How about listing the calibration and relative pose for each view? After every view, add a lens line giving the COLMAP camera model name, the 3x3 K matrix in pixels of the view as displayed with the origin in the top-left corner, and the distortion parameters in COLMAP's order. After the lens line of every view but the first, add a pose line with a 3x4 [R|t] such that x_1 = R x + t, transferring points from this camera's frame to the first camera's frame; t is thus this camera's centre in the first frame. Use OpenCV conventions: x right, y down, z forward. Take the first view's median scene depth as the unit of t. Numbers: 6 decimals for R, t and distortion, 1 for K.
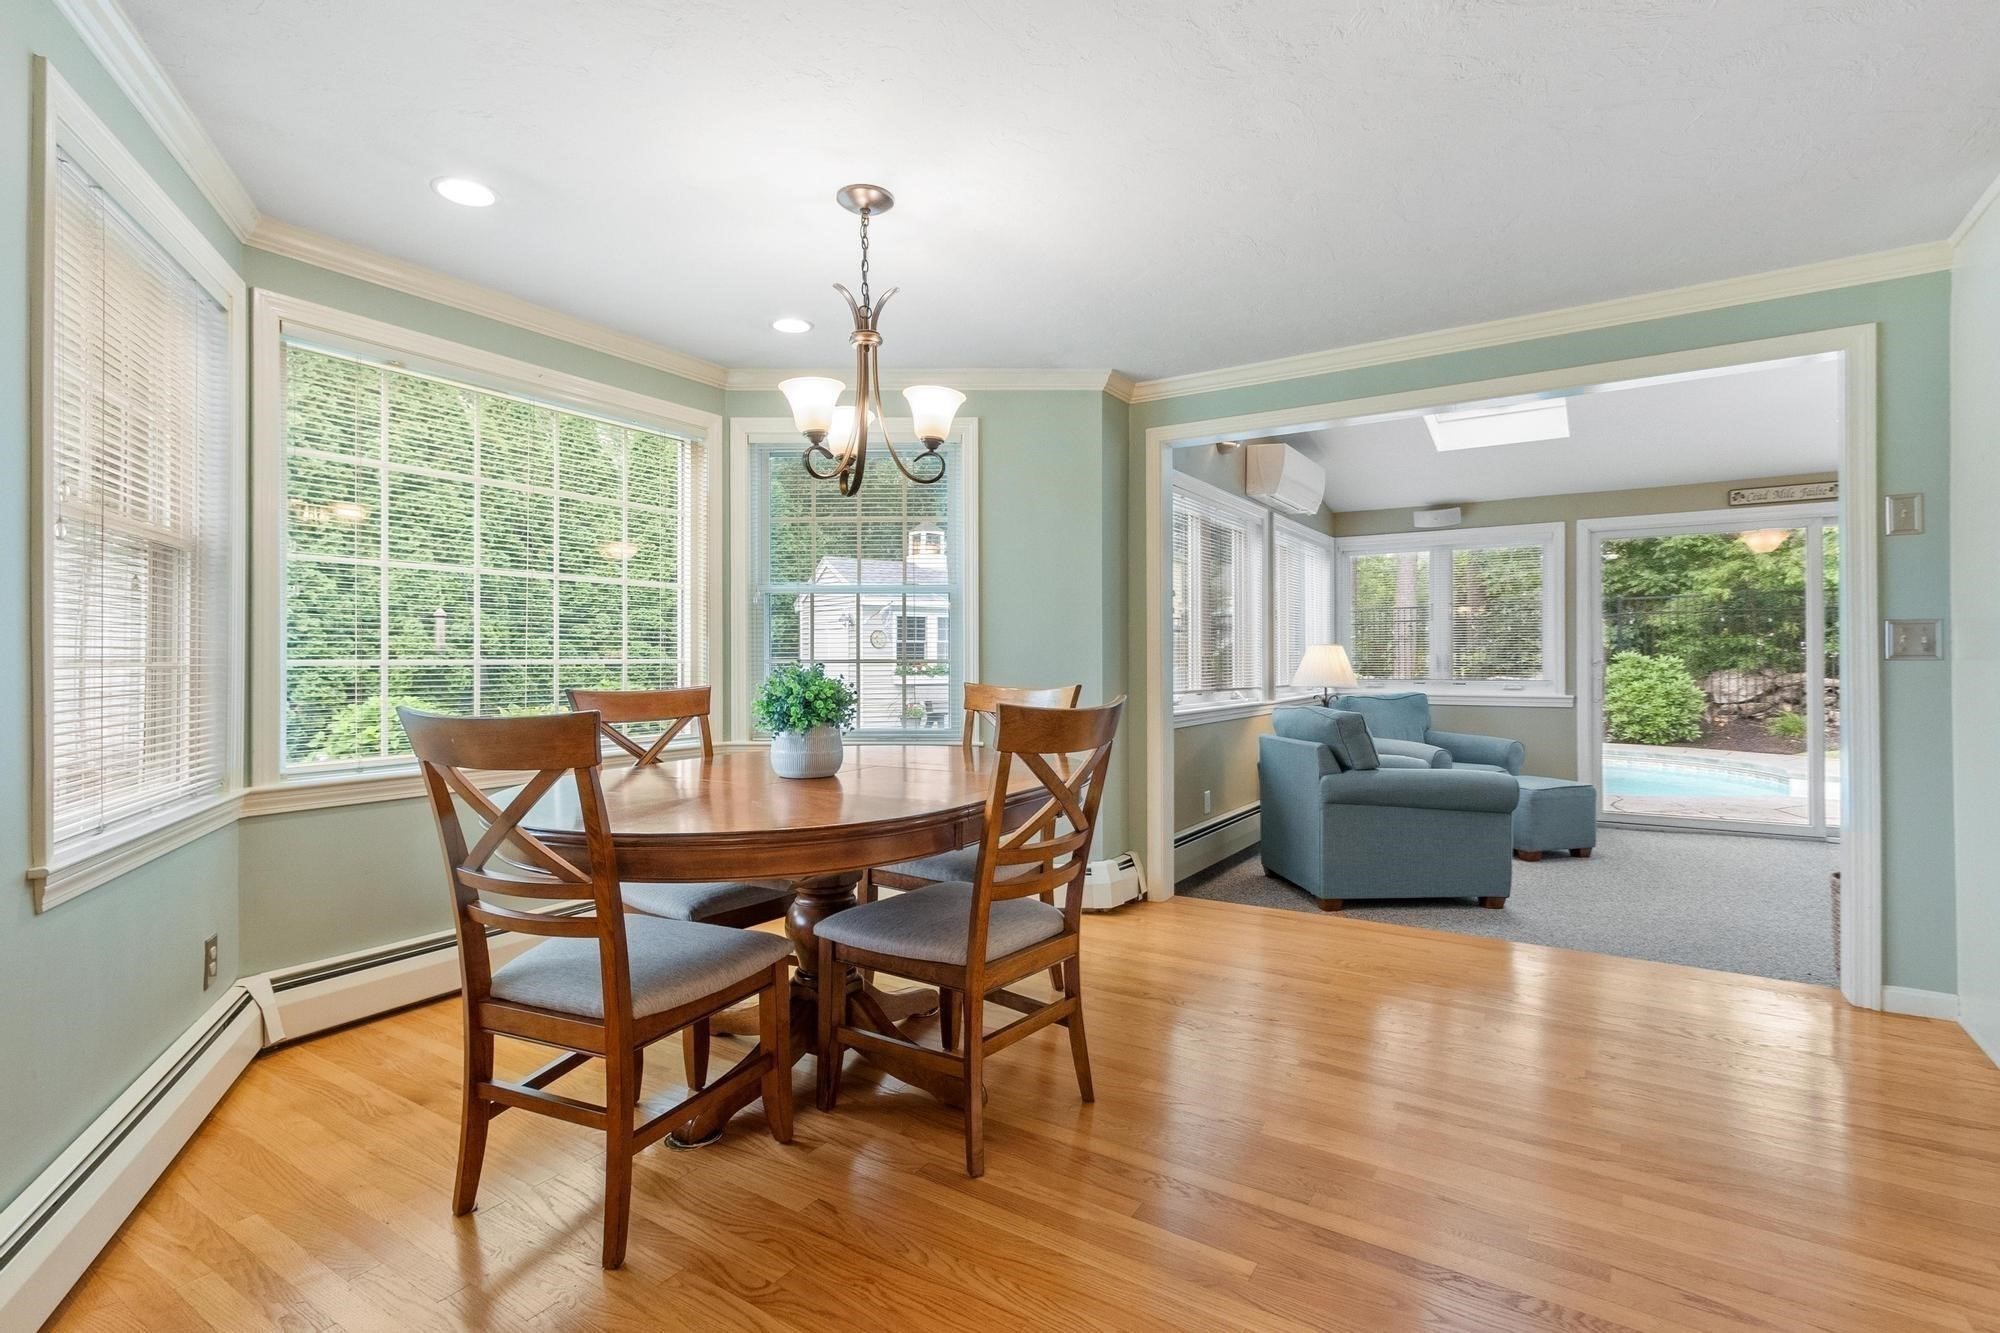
lens RADIAL K [[912.0, 0, 1042.5], [0, 912.0, 651.4], [0, 0, 1]] dist [-0.000141, 0.000091]
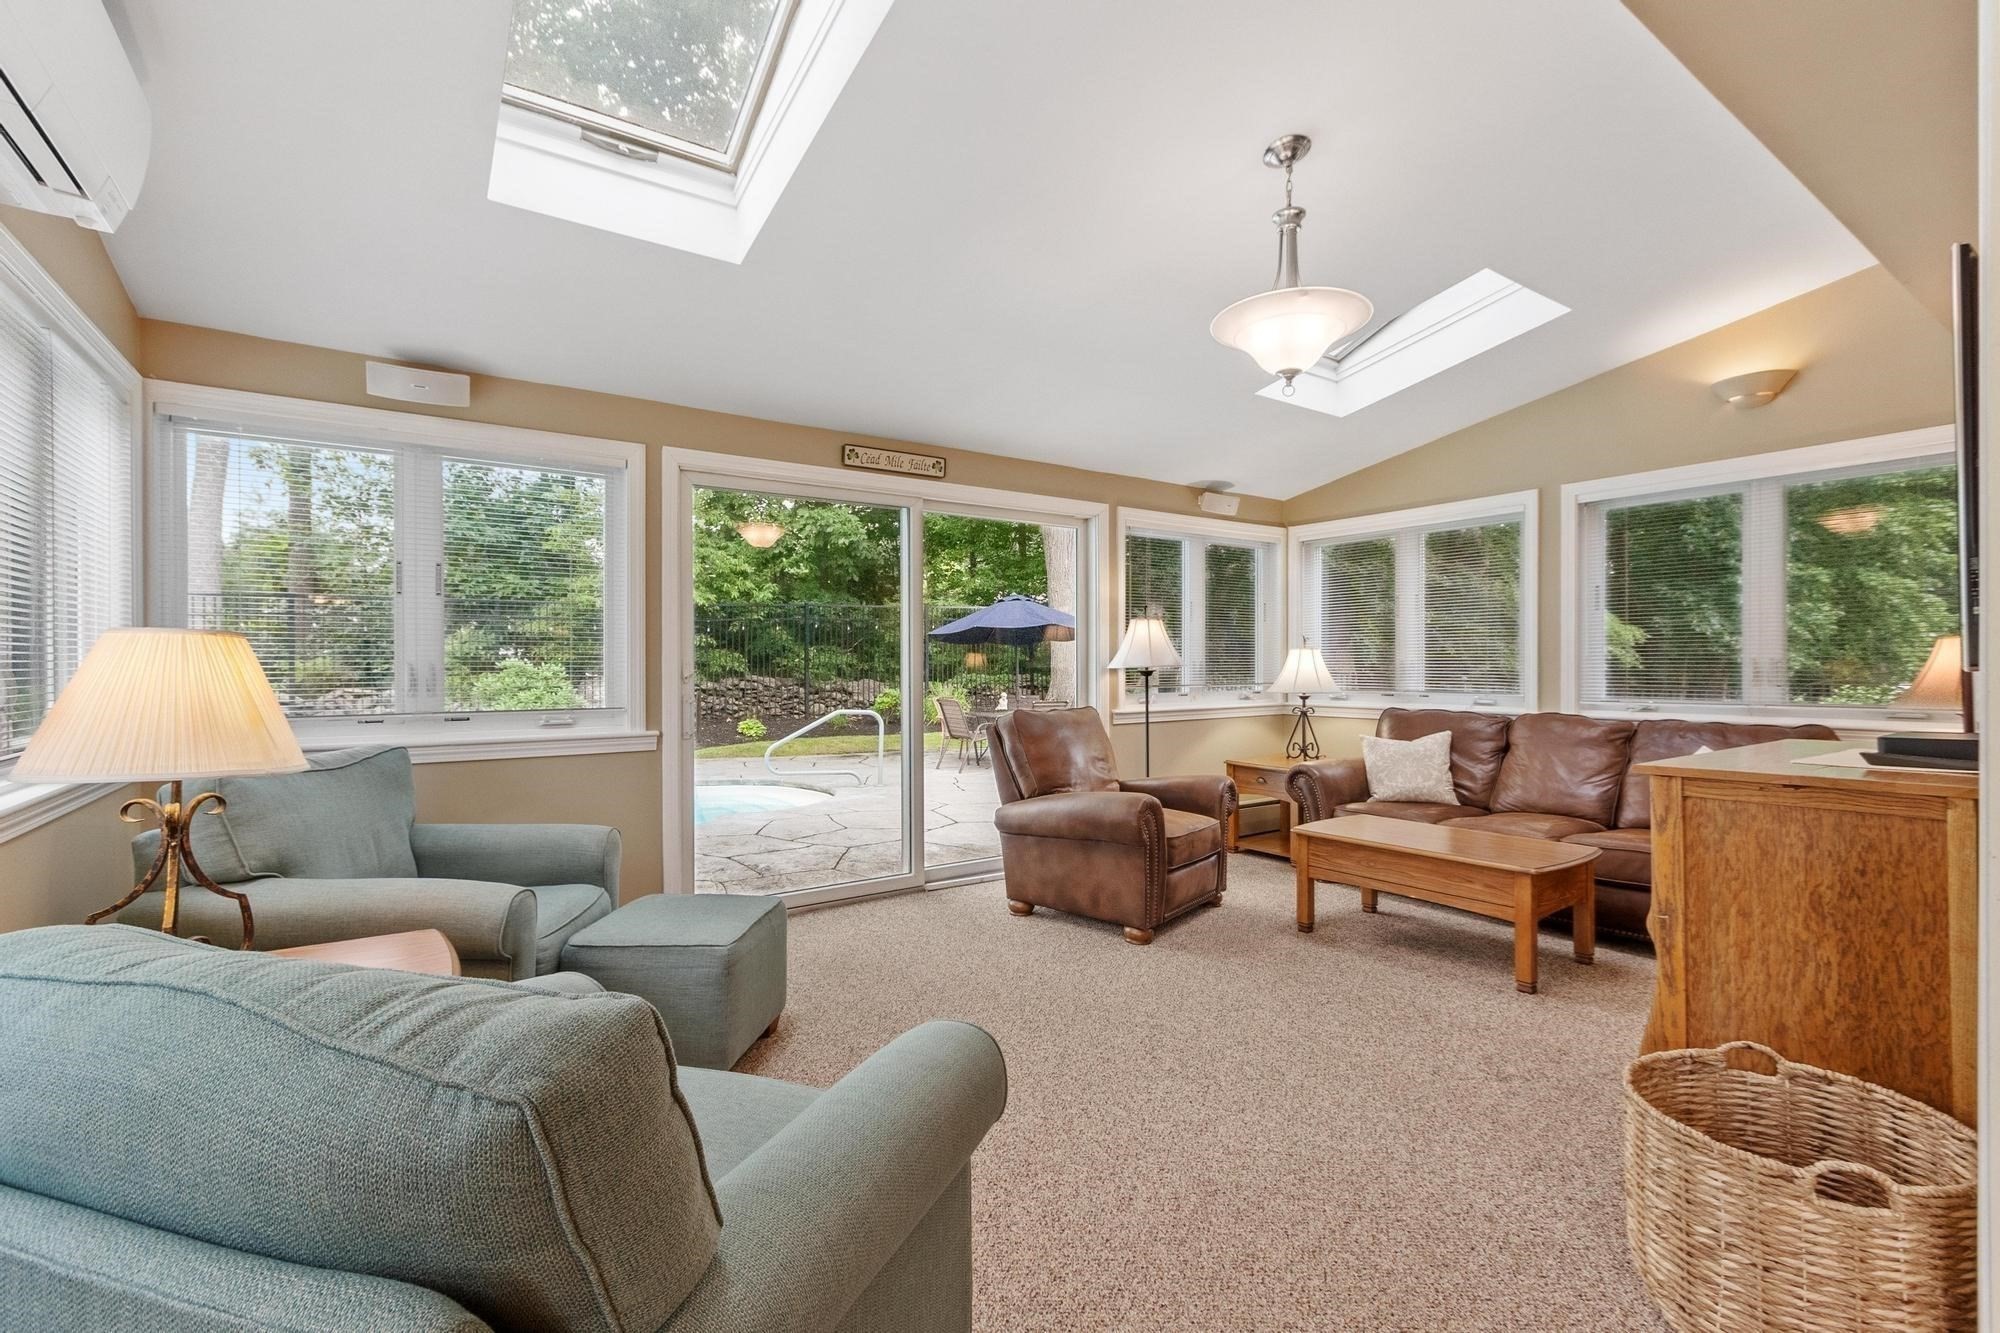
lens RADIAL K [[882.3, 0, 991.2], [0, 882.3, 625.9], [0, 0, 1]] dist [-0.002482, -0.000305]
pose [[0.421484, 0.041525, 0.905885, 0.134520], [-0.007191, 0.999073, -0.042452, 0.003528], [-0.906808, 0.011379, 0.421391, 0.527237]]
